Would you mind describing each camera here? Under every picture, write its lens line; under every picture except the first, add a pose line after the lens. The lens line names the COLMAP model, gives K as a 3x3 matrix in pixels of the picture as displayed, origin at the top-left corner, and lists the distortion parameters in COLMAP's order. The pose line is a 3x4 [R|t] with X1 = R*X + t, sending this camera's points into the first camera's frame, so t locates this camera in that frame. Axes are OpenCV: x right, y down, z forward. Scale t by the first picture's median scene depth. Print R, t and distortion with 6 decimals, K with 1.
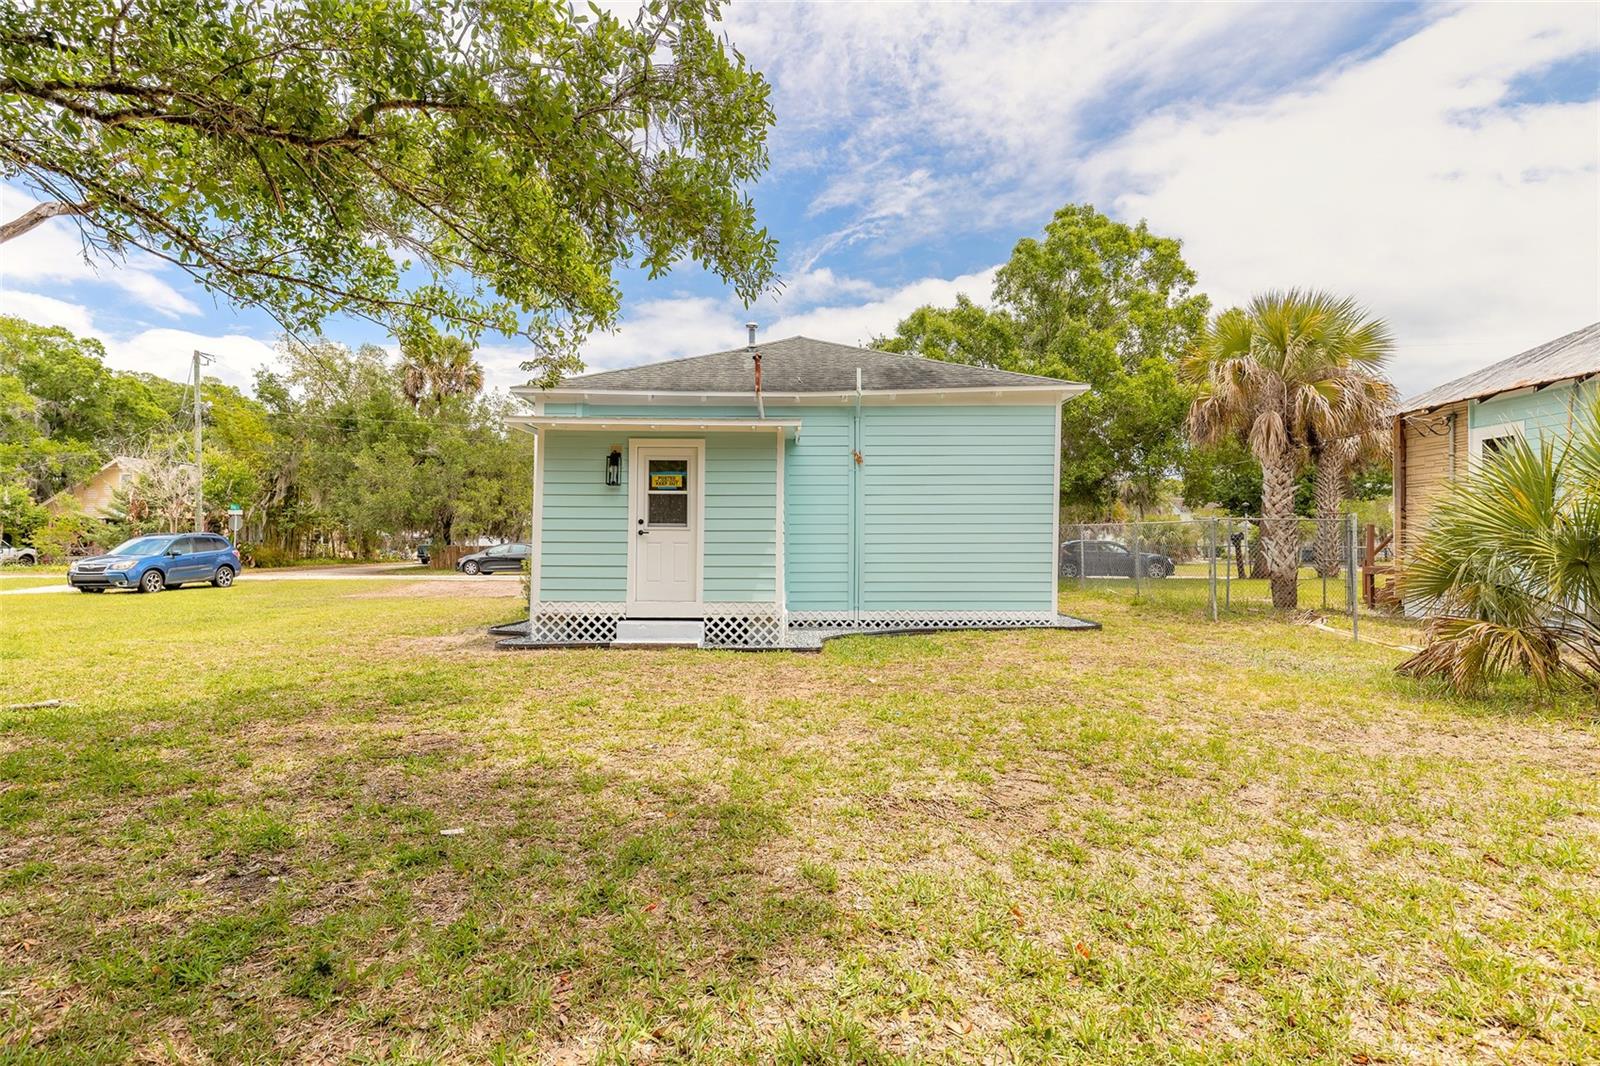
lens RADIAL K [[769.7, 0, 798.0], [0, 769.7, 543.3], [0, 0, 1]] dist [-0.015597, -0.000176]
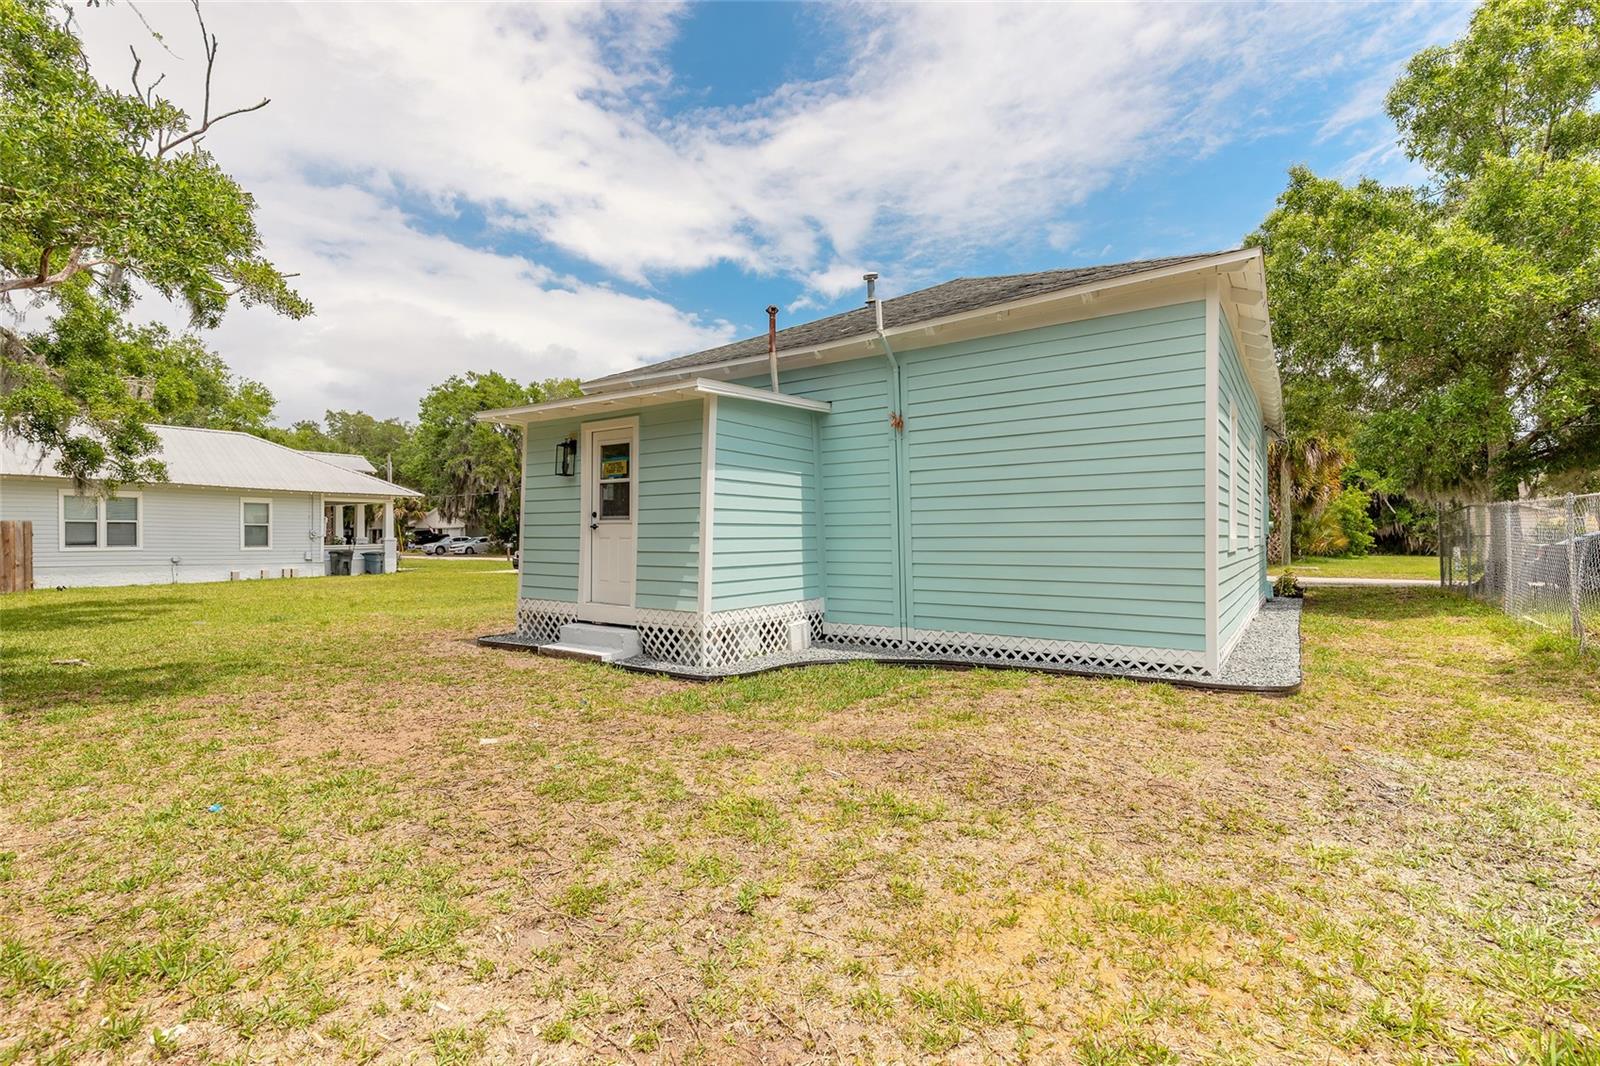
lens RADIAL K [[724.5, 0, 801.2], [0, 724.5, 533.3], [0, 0, 1]] dist [0.007326, -0.002013]
pose [[0.811230, -0.007236, -0.584682, 0.489747], [0.004929, 0.999973, -0.005537, -0.000505], [0.584706, 0.001609, 0.811243, 0.450765]]
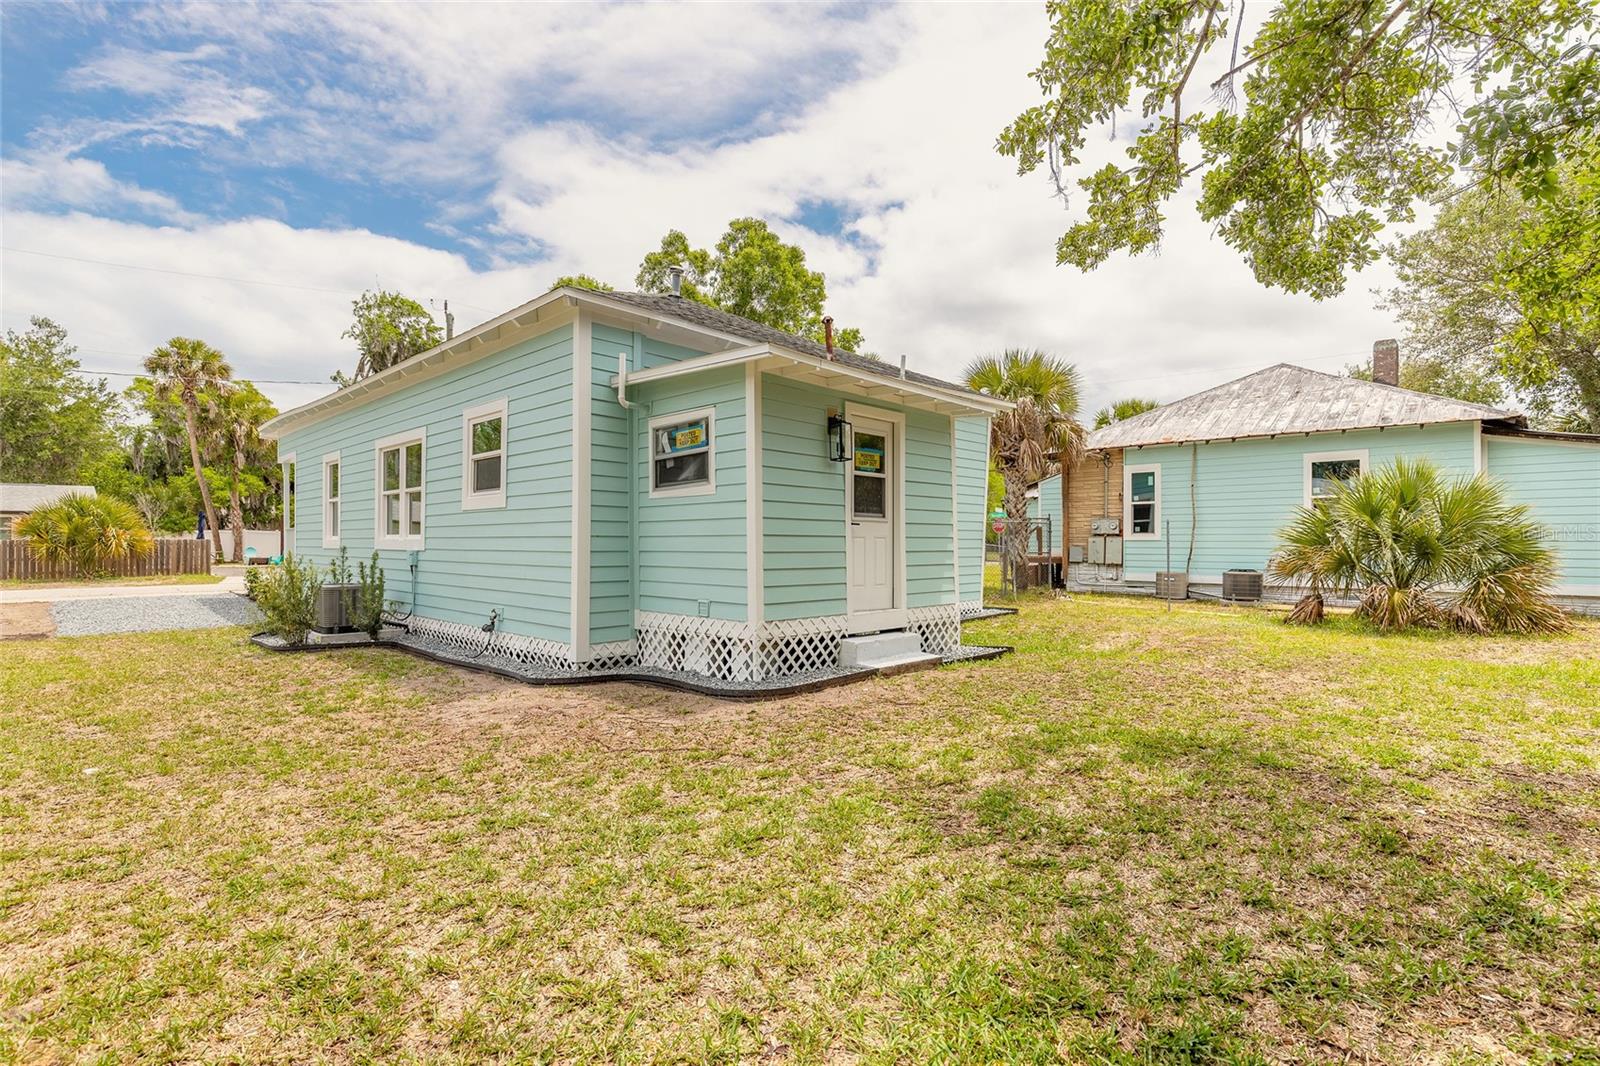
lens RADIAL K [[769.7, 0, 787.2], [0, 769.7, 533.4], [0, 0, 1]] dist [-0.015597, -0.000176]
pose [[0.703555, 0.012191, 0.710536, -0.797722], [-0.009189, 0.999925, -0.008057, 0.002468], [-0.710581, -0.000861, 0.703615, 0.498106]]
